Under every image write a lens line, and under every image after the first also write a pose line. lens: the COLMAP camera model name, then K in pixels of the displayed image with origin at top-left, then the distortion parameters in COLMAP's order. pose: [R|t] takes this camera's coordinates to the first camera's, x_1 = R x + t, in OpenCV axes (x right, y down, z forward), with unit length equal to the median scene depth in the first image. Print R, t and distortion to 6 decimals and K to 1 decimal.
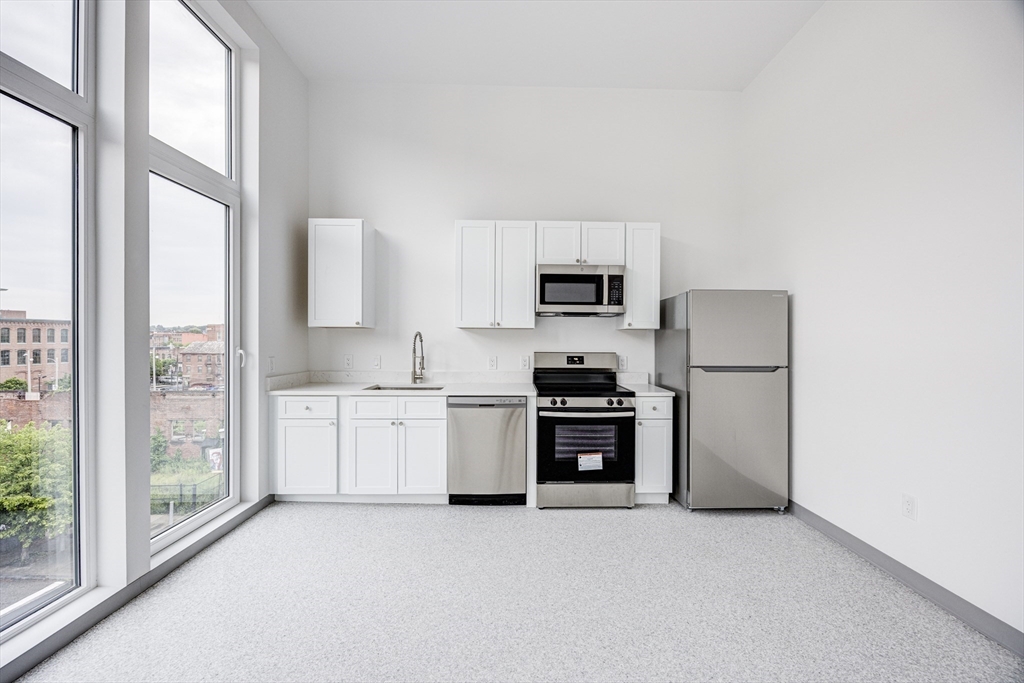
lens RADIAL K [[418.6, 0, 514.6], [0, 418.6, 340.0], [0, 0, 1]] dist [-0.002349, -0.000092]
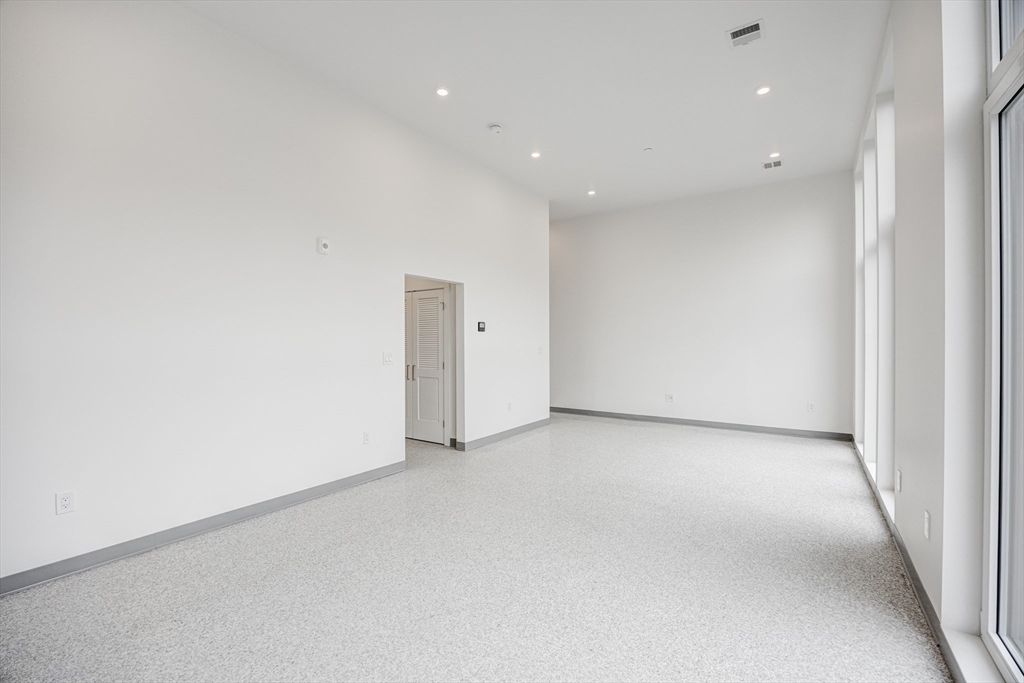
lens RADIAL K [[436.7, 0, 512.0], [0, 436.7, 341.5], [0, 0, 1]] dist [0.000569, 0.000051]
pose [[-0.820920, -0.003031, 0.571036, -0.431883], [0.002076, 0.999963, 0.008291, -0.018865], [-0.571040, 0.007991, -0.820883, 0.832414]]
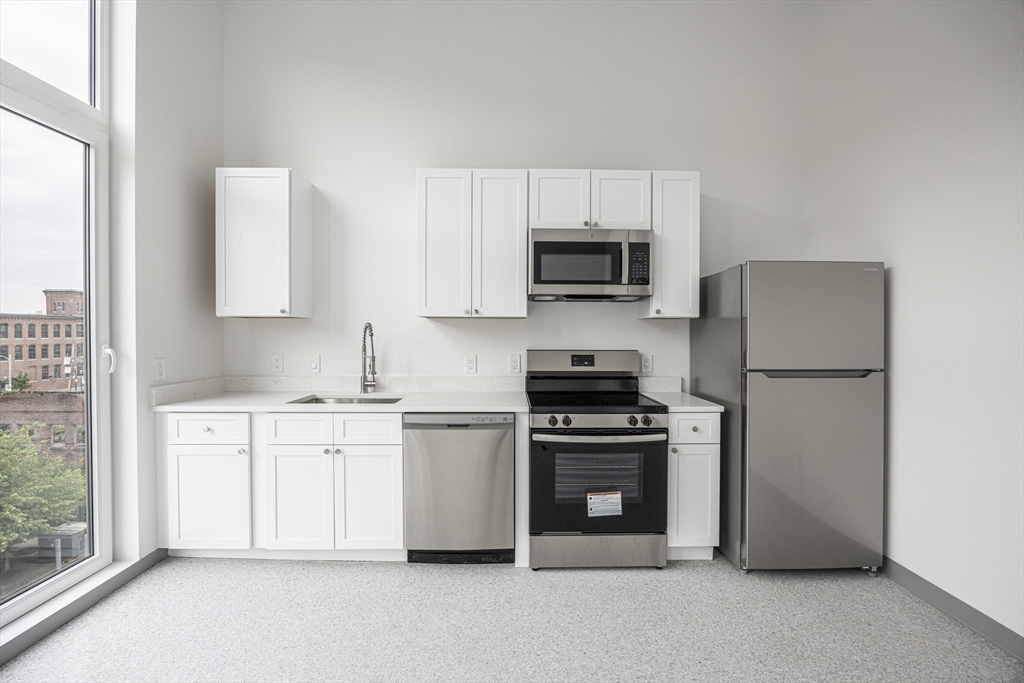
lens RADIAL K [[466.9, 0, 506.9], [0, 466.9, 337.7], [0, 0, 1]] dist [-0.014610, -0.000045]
pose [[0.999933, -0.003408, -0.011047, 0.024327], [0.003503, 0.999957, 0.008629, 0.000493], [0.011018, -0.008667, 0.999902, 0.206838]]
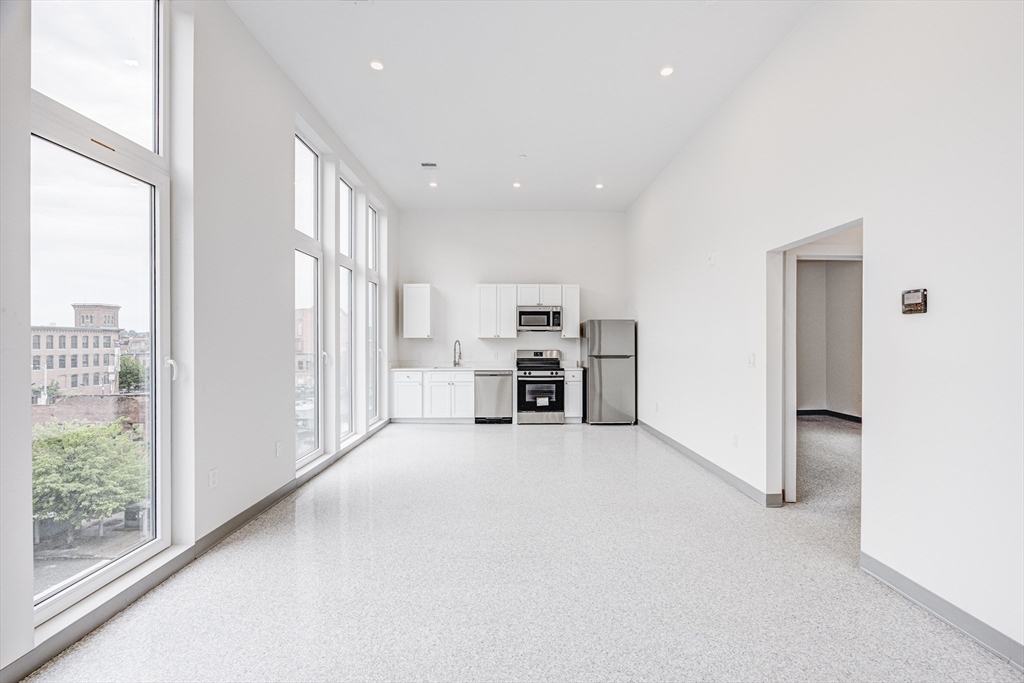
lens RADIAL K [[431.7, 0, 521.6], [0, 431.7, 343.8], [0, 0, 1]] dist [-0.000394, 0.000020]
pose [[0.999545, -0.006066, 0.029547, 0.012516], [0.006051, 0.999982, 0.000578, -0.001261], [-0.029550, -0.000399, 0.999563, -1.146997]]
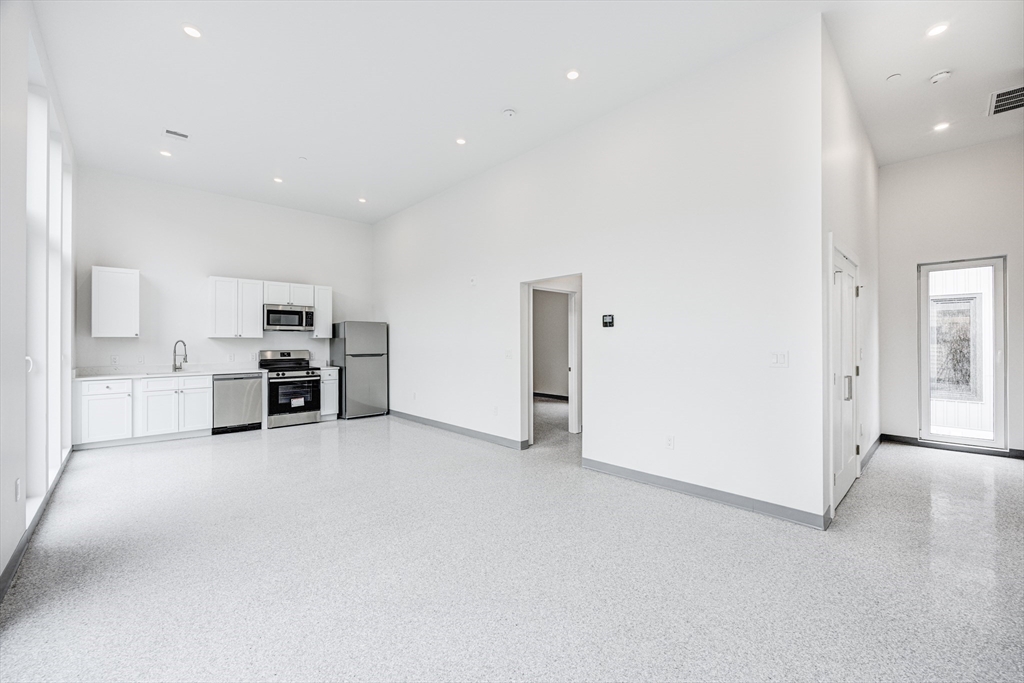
lens RADIAL K [[410.2, 0, 517.8], [0, 410.2, 339.3], [0, 0, 1]] dist [0.000209, 0.000053]
pose [[0.726618, -0.002856, 0.687035, -0.417025], [0.008473, 0.999953, -0.004805, -0.003026], [-0.686989, 0.009313, 0.726608, -1.215758]]
